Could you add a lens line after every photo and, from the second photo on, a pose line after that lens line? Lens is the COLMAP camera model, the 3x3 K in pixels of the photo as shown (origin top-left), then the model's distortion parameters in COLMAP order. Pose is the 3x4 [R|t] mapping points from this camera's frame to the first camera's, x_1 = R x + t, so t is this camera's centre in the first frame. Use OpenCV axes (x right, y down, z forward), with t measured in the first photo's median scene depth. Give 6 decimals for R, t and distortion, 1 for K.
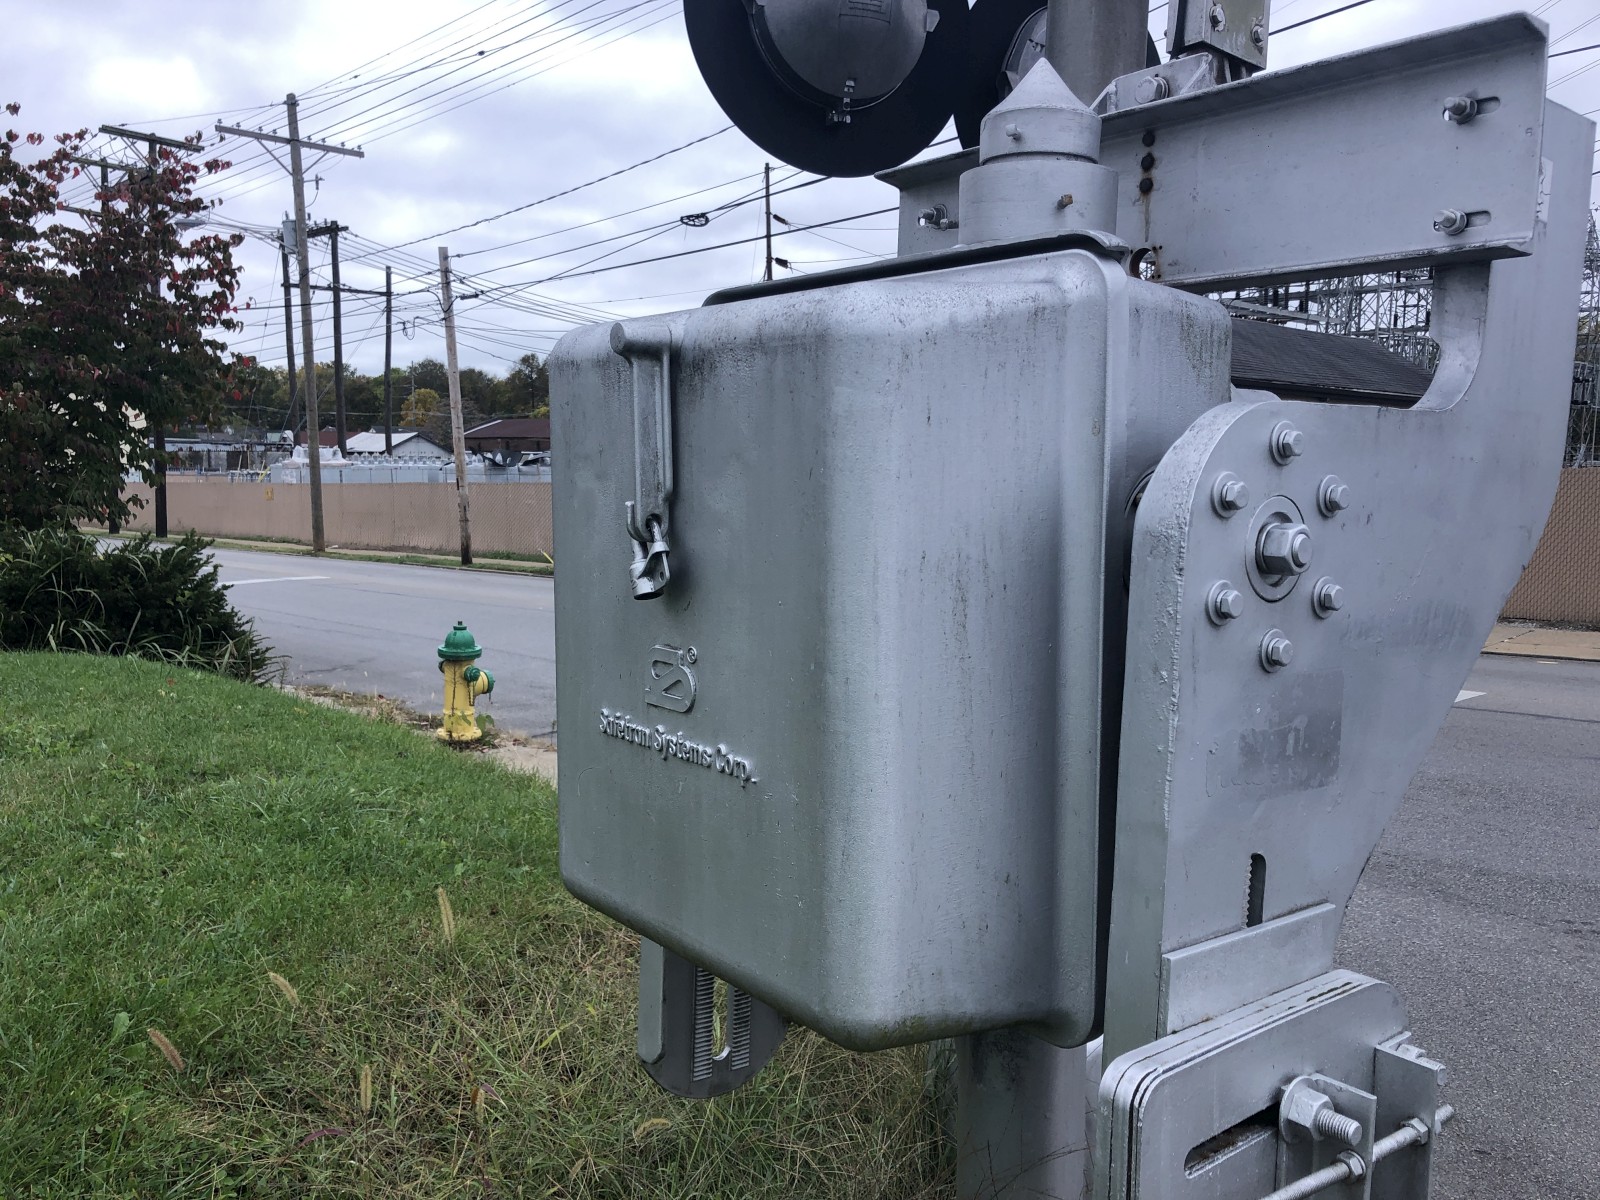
lens RADIAL K [[1320.4, 0, 808.8], [0, 1320.4, 611.2], [0, 0, 1]] dist [0.040356, -0.037072]
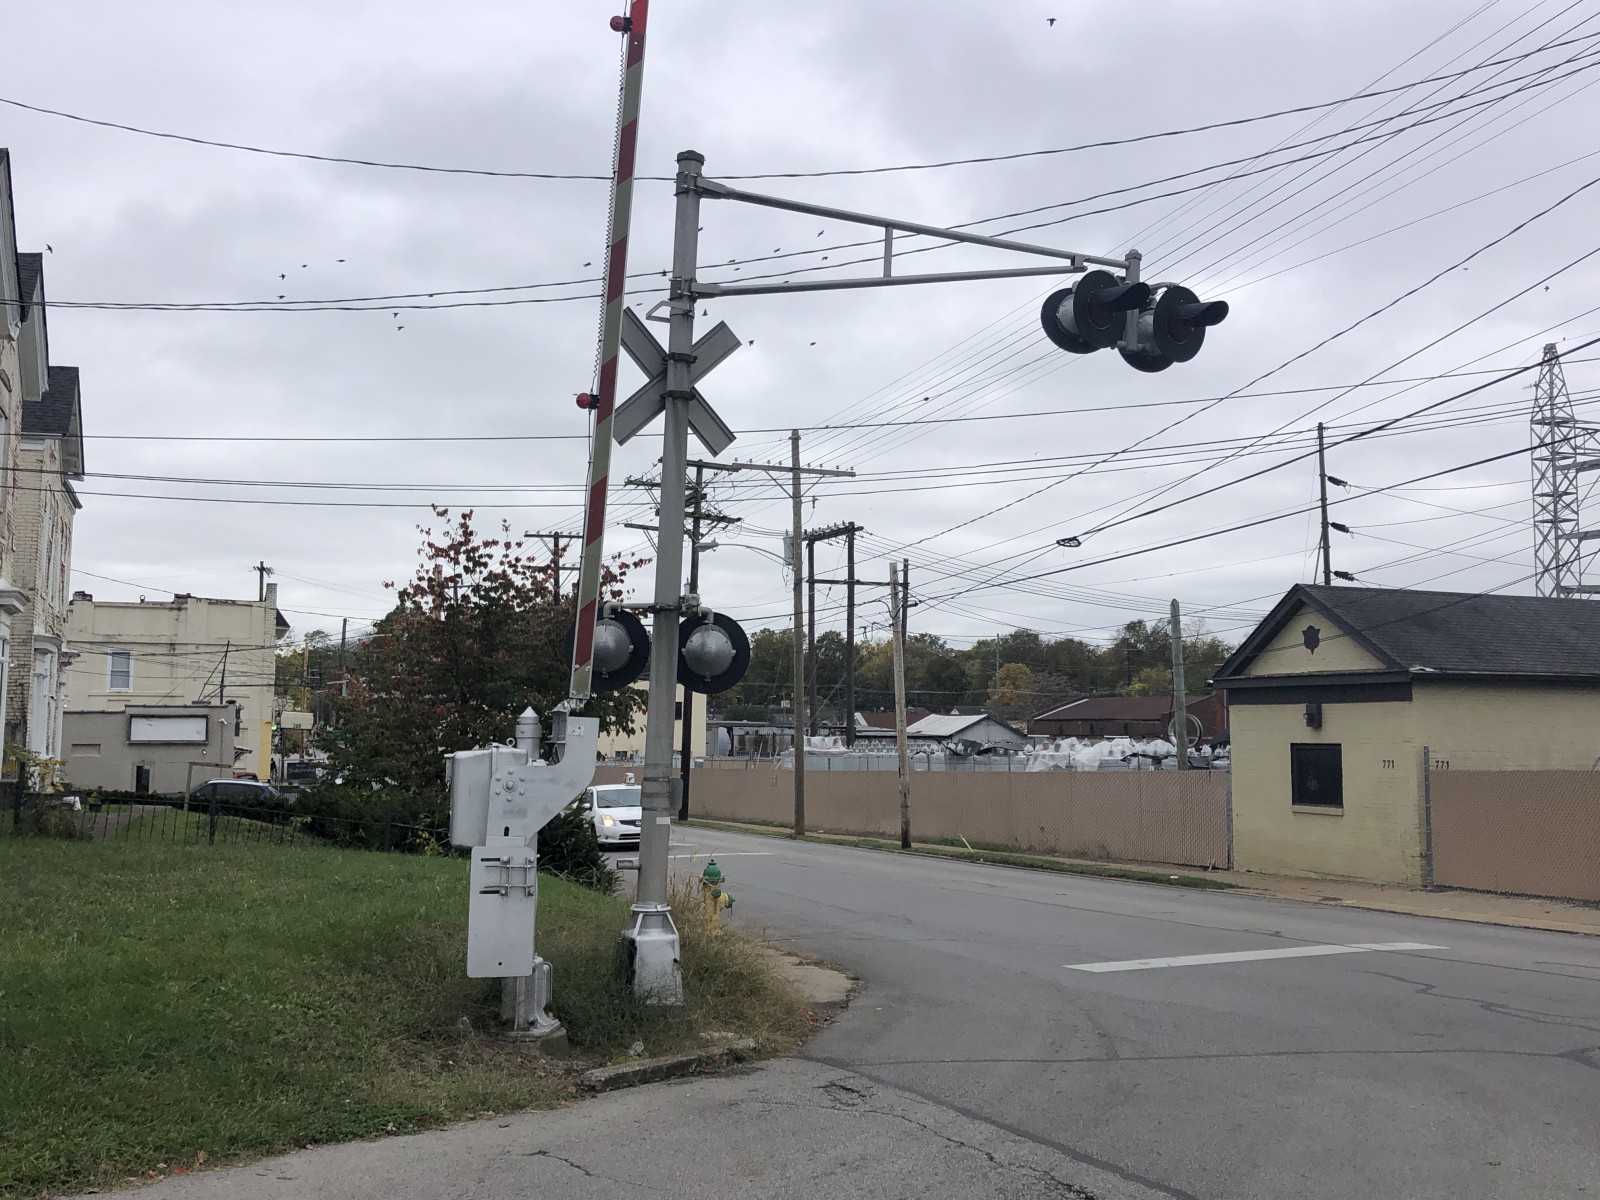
lens RADIAL K [[1584.9, 0, 798.8], [0, 1584.9, 596.8], [0, 0, 1]] dist [-0.024963, 0.000000]
pose [[0.915484, -0.032425, -0.401046, 0.153885], [-0.050504, 0.979604, -0.194488, 0.015977], [0.399172, 0.198305, 0.895174, -0.186443]]
